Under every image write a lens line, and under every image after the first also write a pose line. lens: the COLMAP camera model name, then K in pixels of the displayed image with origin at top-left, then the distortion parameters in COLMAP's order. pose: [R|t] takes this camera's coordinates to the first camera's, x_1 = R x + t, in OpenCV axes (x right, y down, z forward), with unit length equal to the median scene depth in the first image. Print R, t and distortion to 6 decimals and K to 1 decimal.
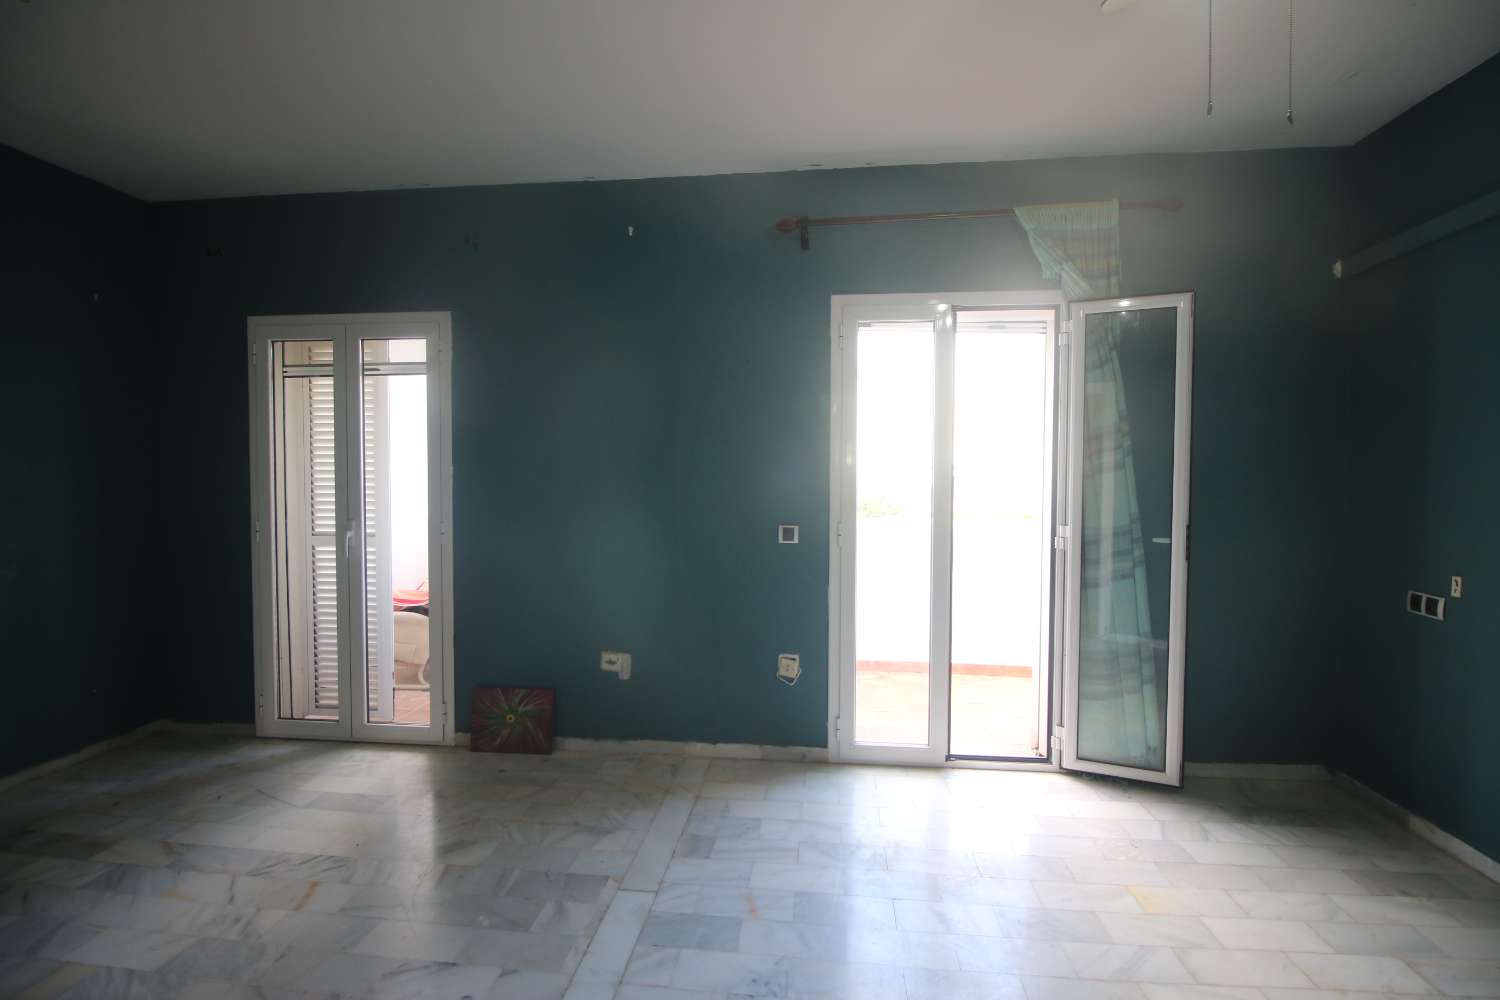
lens RADIAL K [[694.3, 0, 750.0], [0, 694.3, 500.0], [0, 0, 1]] dist [-0.001244, -0.017635]
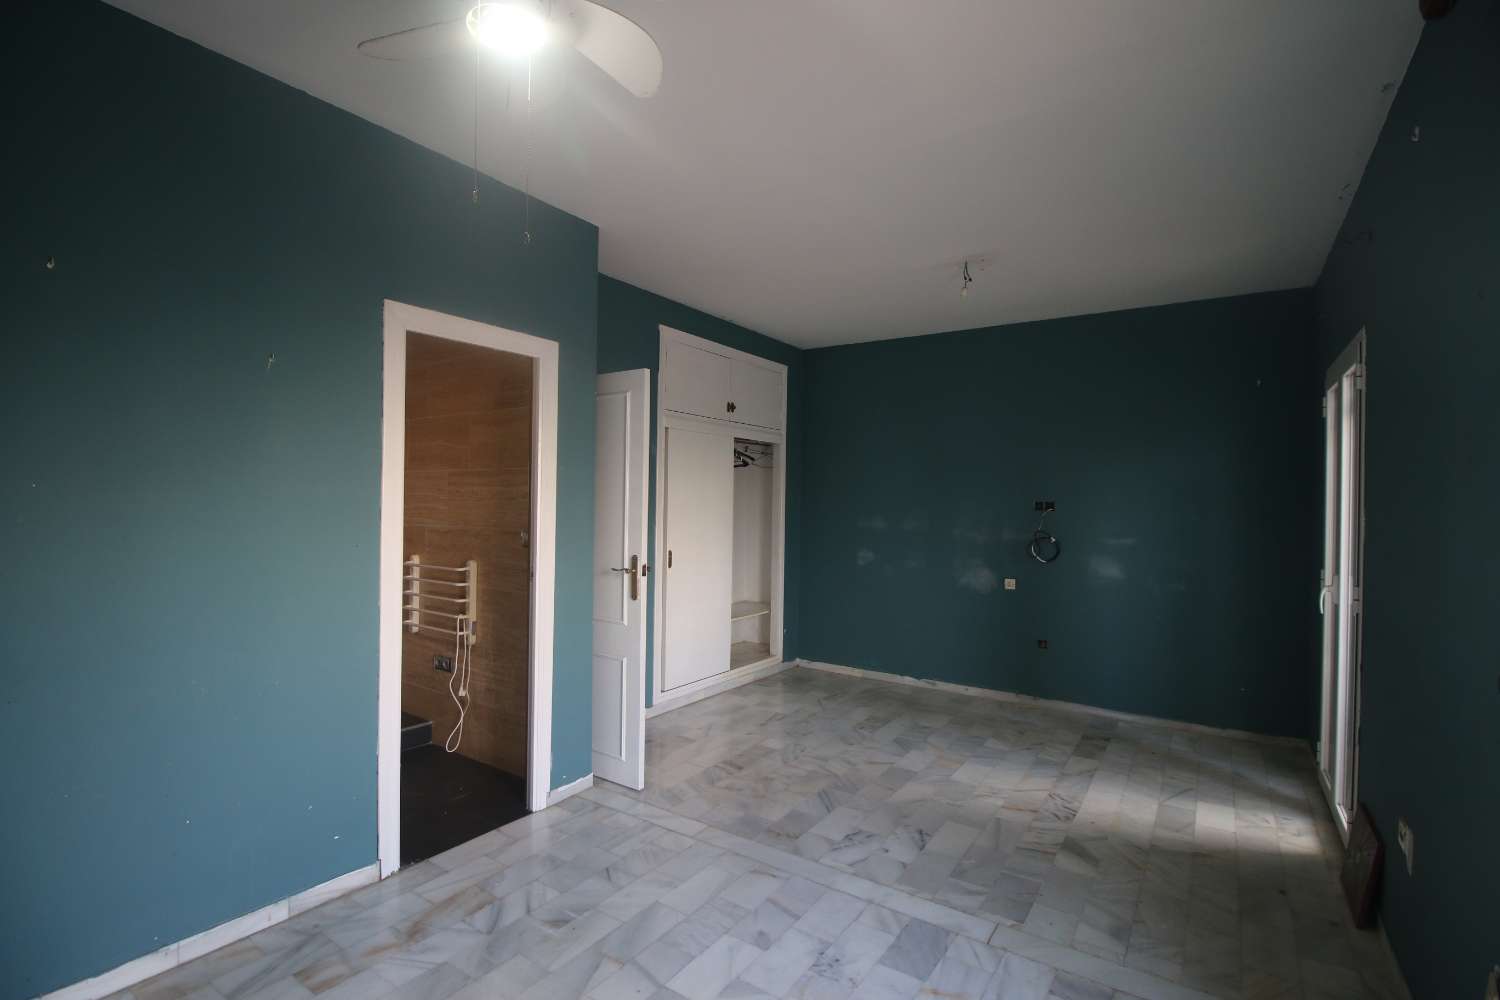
lens RADIAL K [[692.8, 0, 750.0], [0, 692.8, 500.0], [0, 0, 1]] dist [0.005934, -0.016926]
pose [[-0.470662, -0.014991, -0.882186, 0.840561], [-0.042390, 0.999085, 0.005638, -0.058983], [0.881295, 0.040049, -0.470867, 1.046936]]
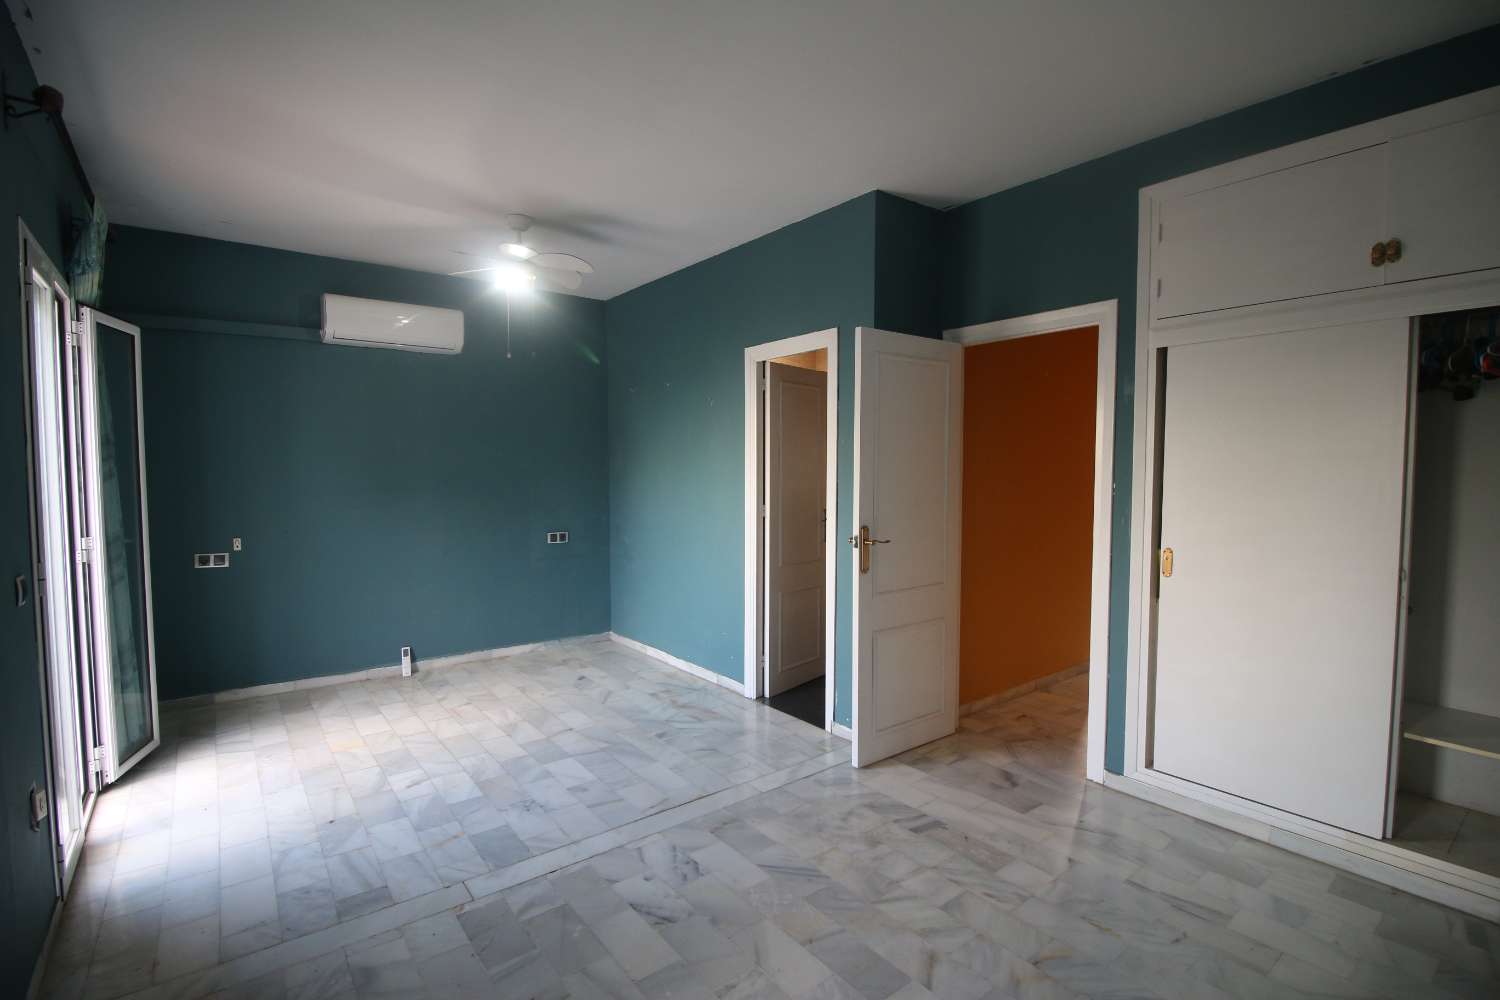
lens RADIAL K [[689.8, 0, 749.7], [0, 689.8, 505.0], [0, 0, 1]] dist [-0.000546, -0.012899]
pose [[-0.696243, -0.041900, 0.716582, -1.078970], [0.020509, 0.996726, 0.078208, -0.078036], [-0.717513, 0.069148, -0.693104, 1.261728]]
